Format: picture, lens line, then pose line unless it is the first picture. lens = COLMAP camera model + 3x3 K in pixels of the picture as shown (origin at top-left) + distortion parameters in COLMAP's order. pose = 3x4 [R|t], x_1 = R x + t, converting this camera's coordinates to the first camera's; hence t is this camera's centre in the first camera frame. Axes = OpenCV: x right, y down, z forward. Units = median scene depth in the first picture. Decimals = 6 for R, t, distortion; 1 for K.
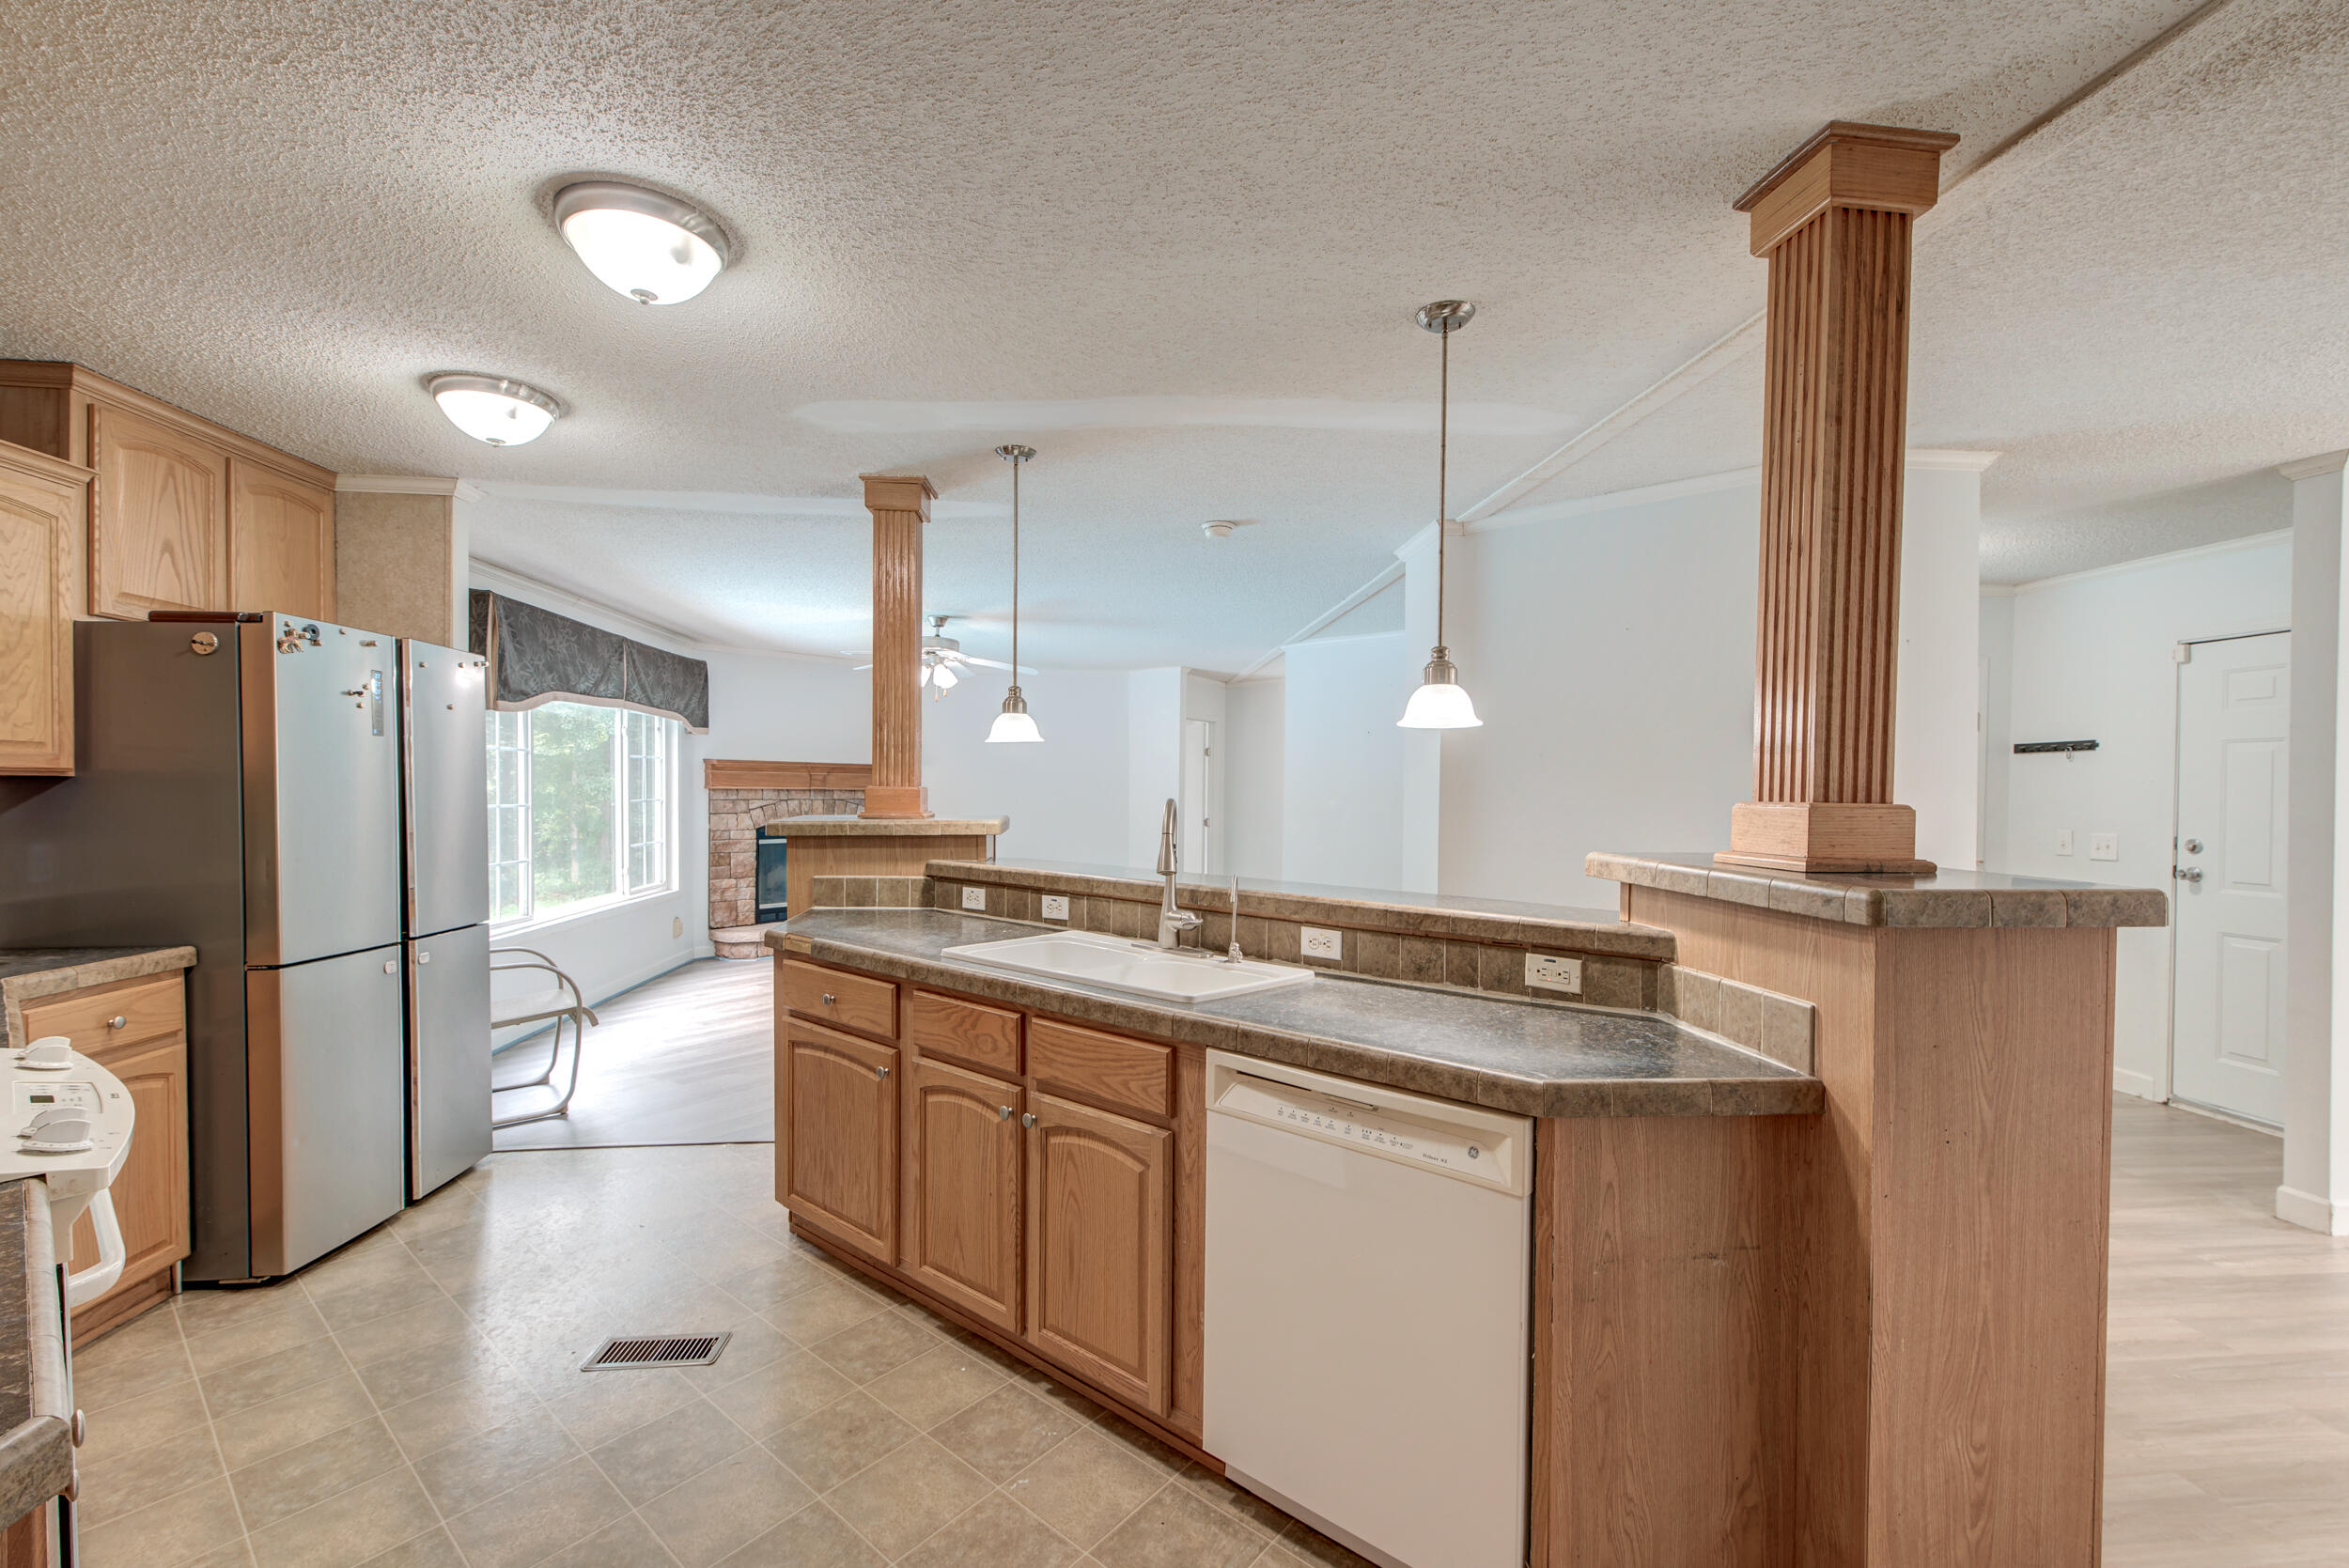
lens RADIAL K [[991.4, 0, 1177.7], [0, 991.4, 790.0], [0, 0, 1]] dist [0.019697, -0.010685]
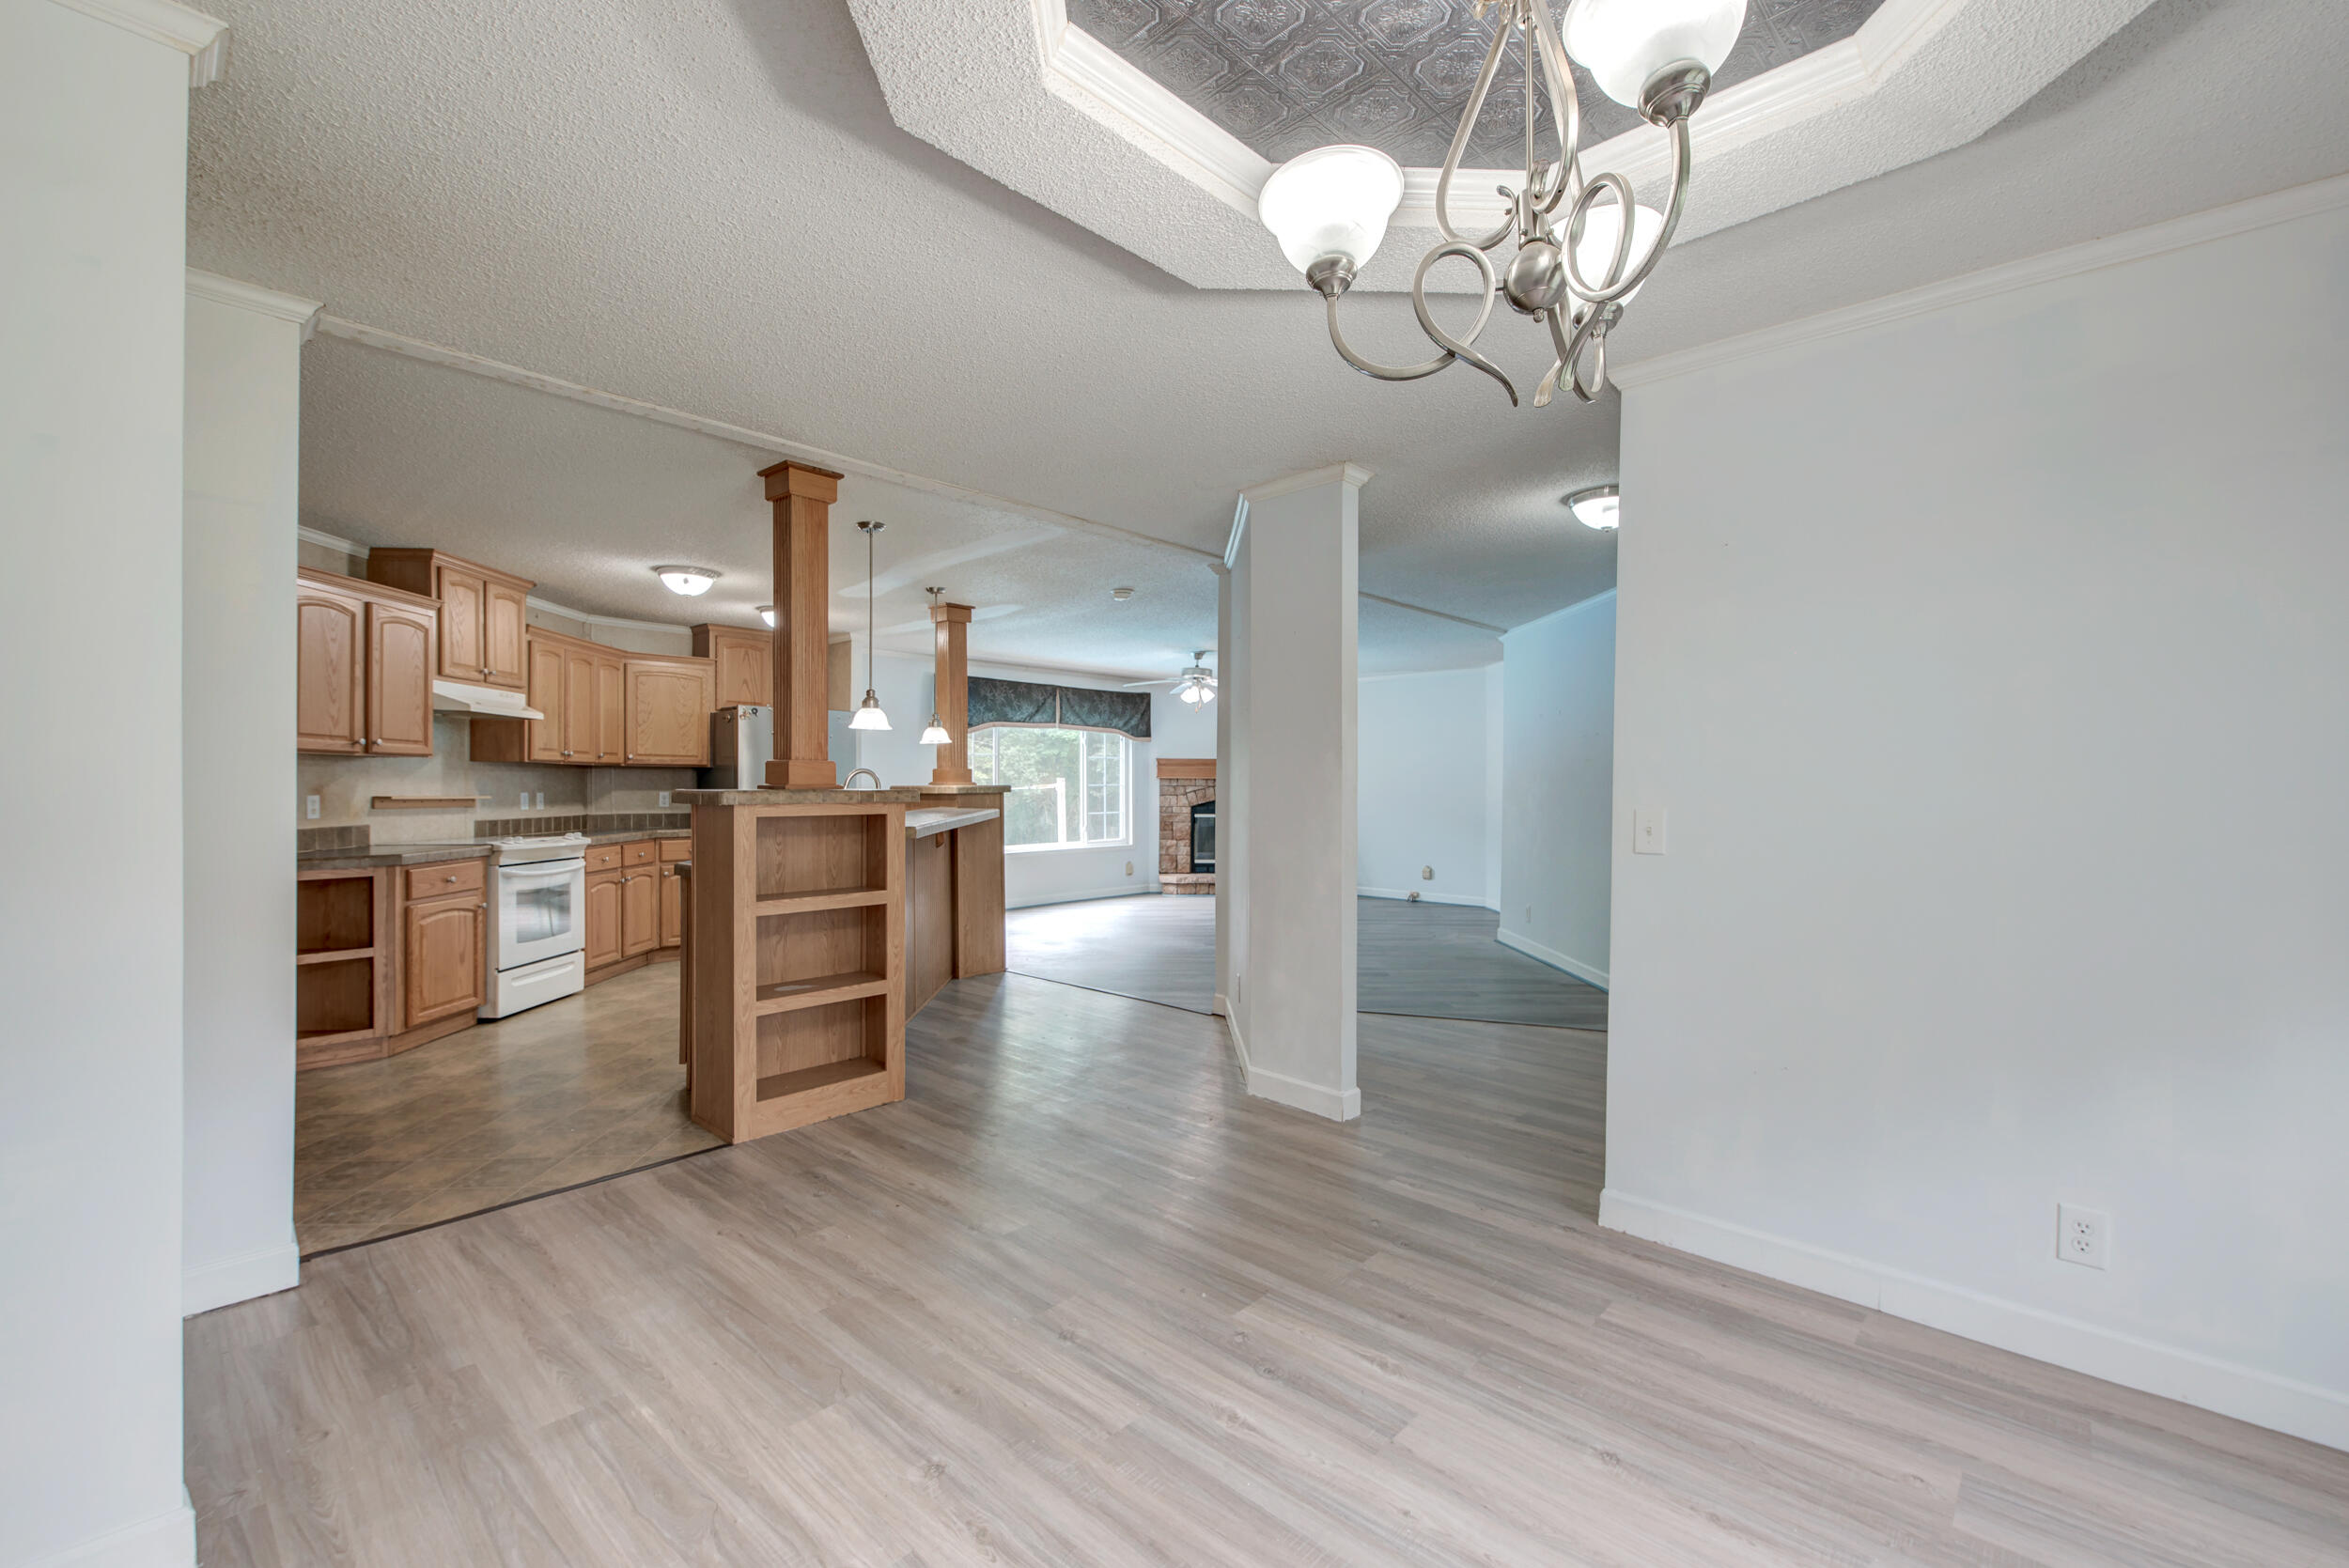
lens RADIAL K [[991.4, 0, 1177.7], [0, 991.4, 790.0], [0, 0, 1]] dist [0.019697, -0.010685]
pose [[0.658642, 0.000036, -0.752457, 1.483045], [-0.001595, 0.999998, -0.001349, 0.040624], [0.752455, 0.002089, 0.658640, 0.103302]]
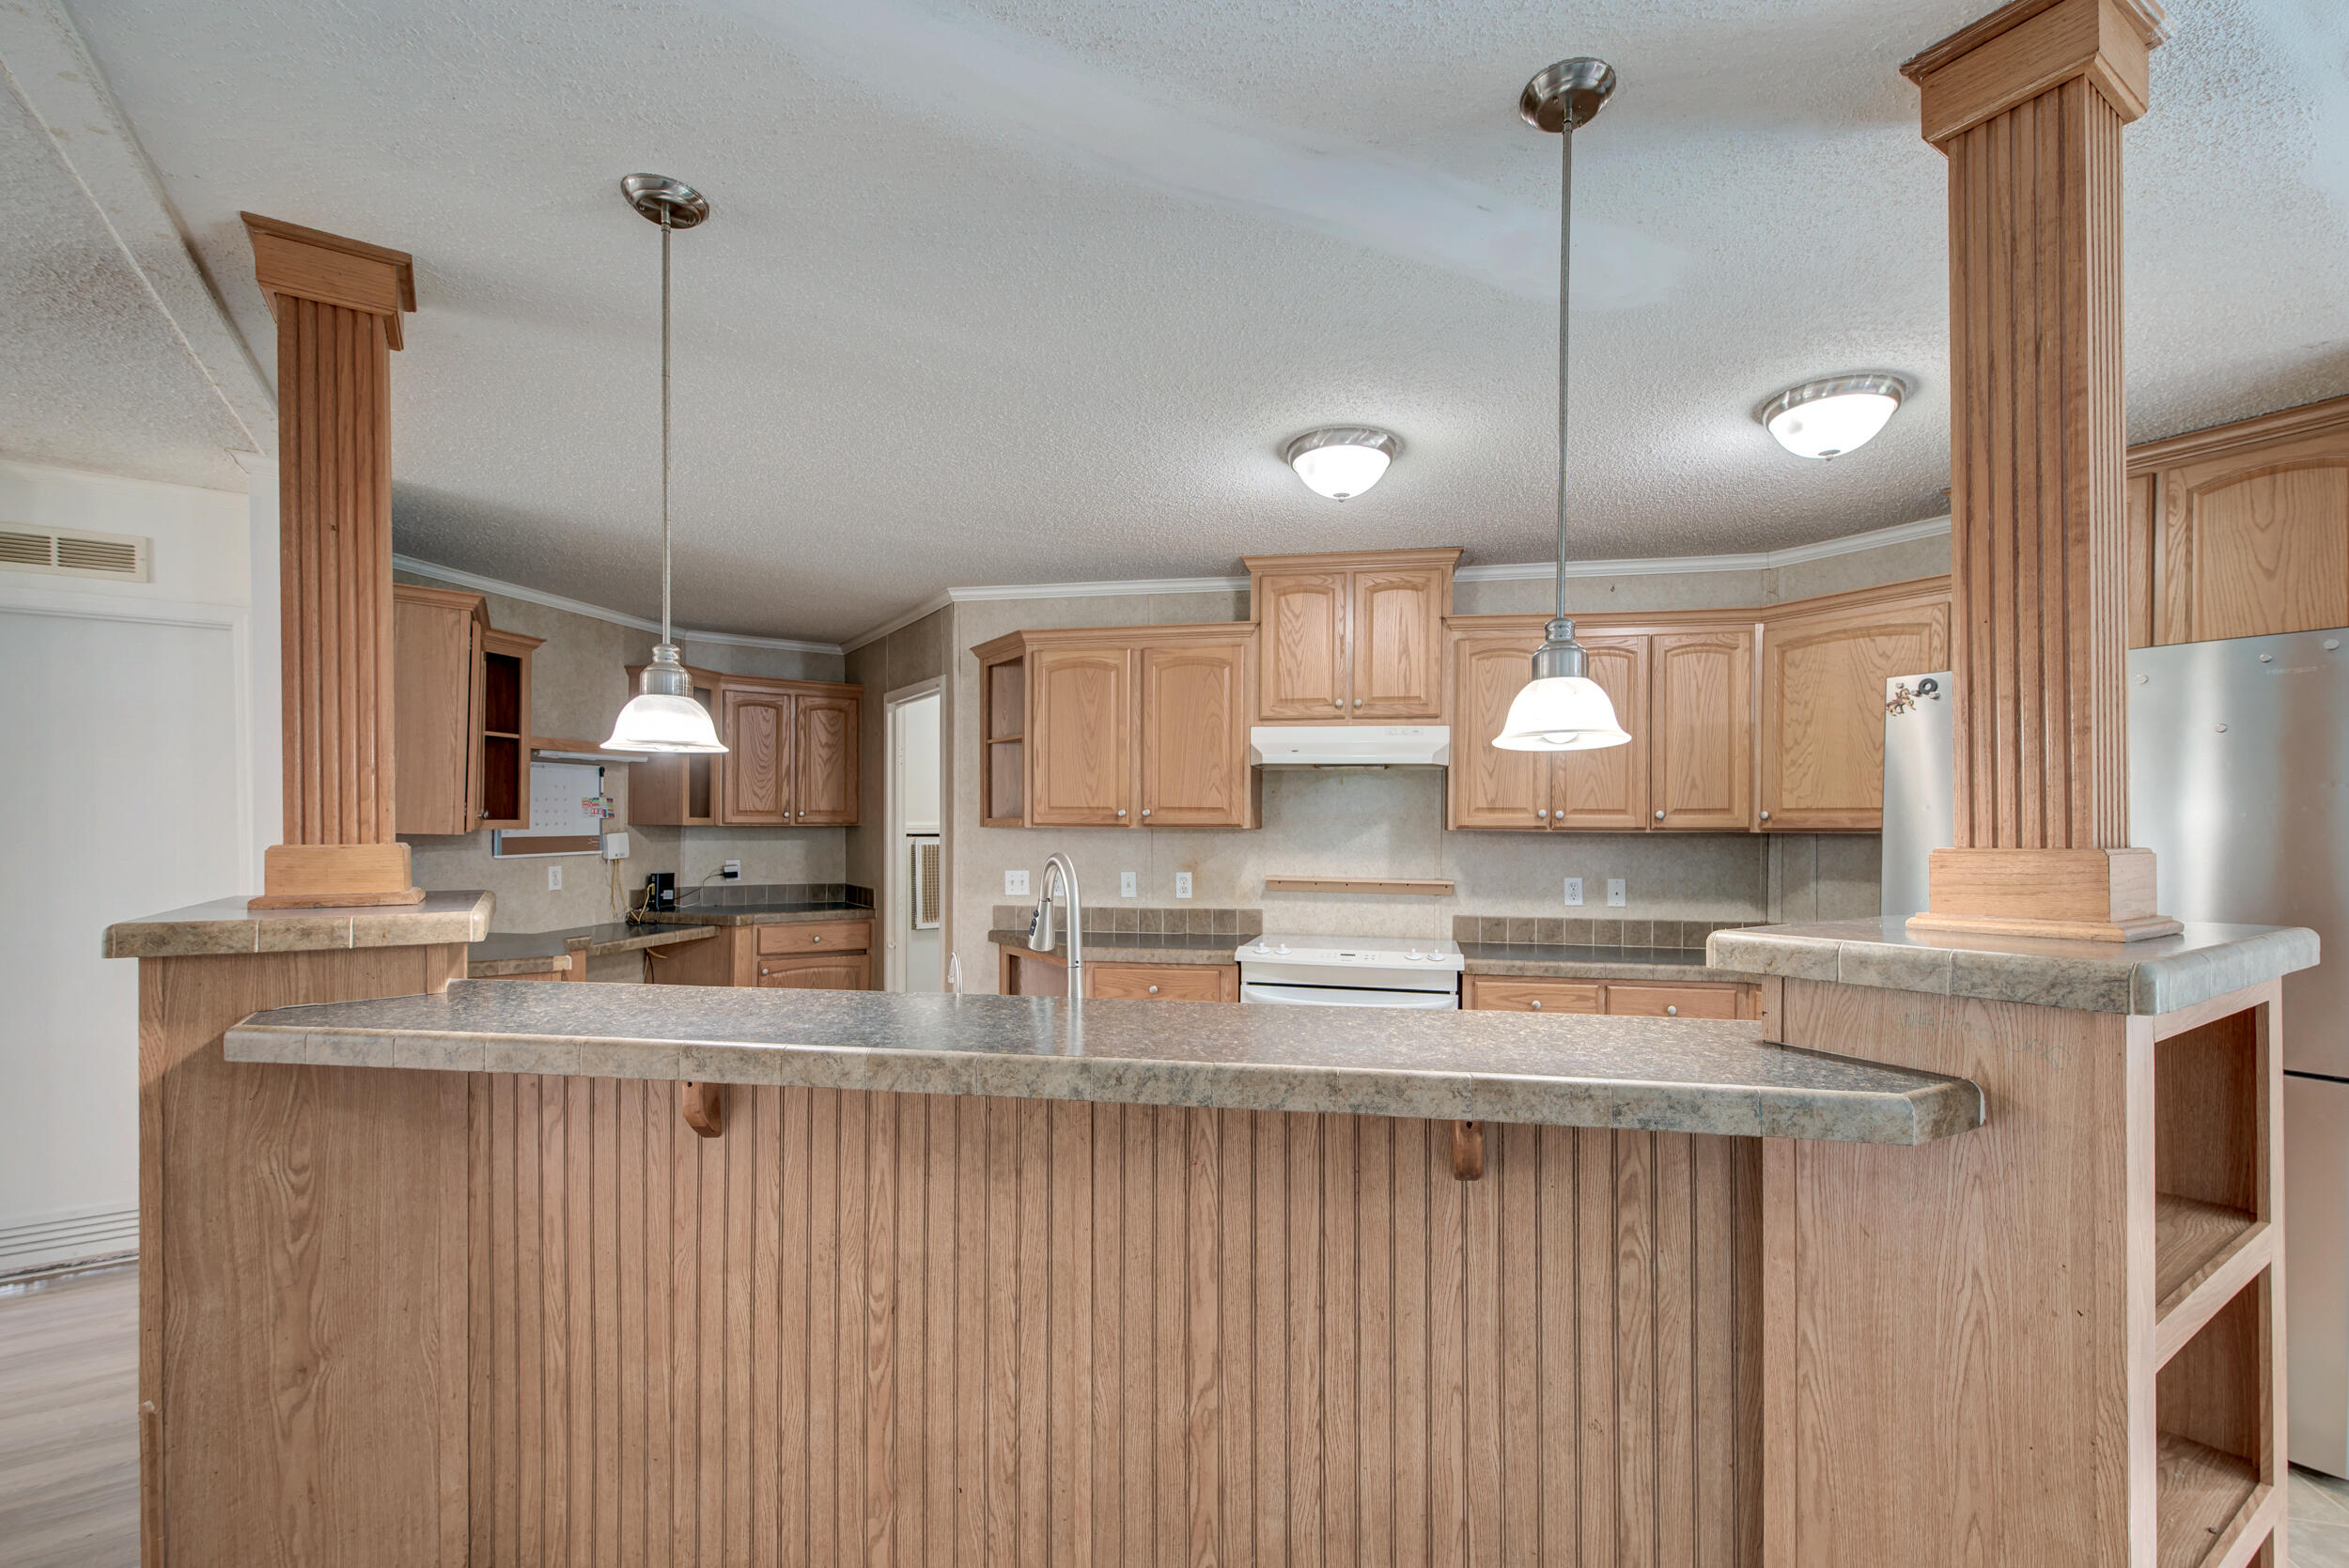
lens RADIAL K [[1005.4, 0, 1221.3], [0, 1005.4, 822.3], [0, 0, 1]] dist [0.021577, -0.000161]
pose [[-0.877146, -0.014561, -0.480004, 0.183157], [-0.012390, 0.999894, -0.007691, -0.006598], [0.480065, -0.000799, -0.877233, 1.269550]]
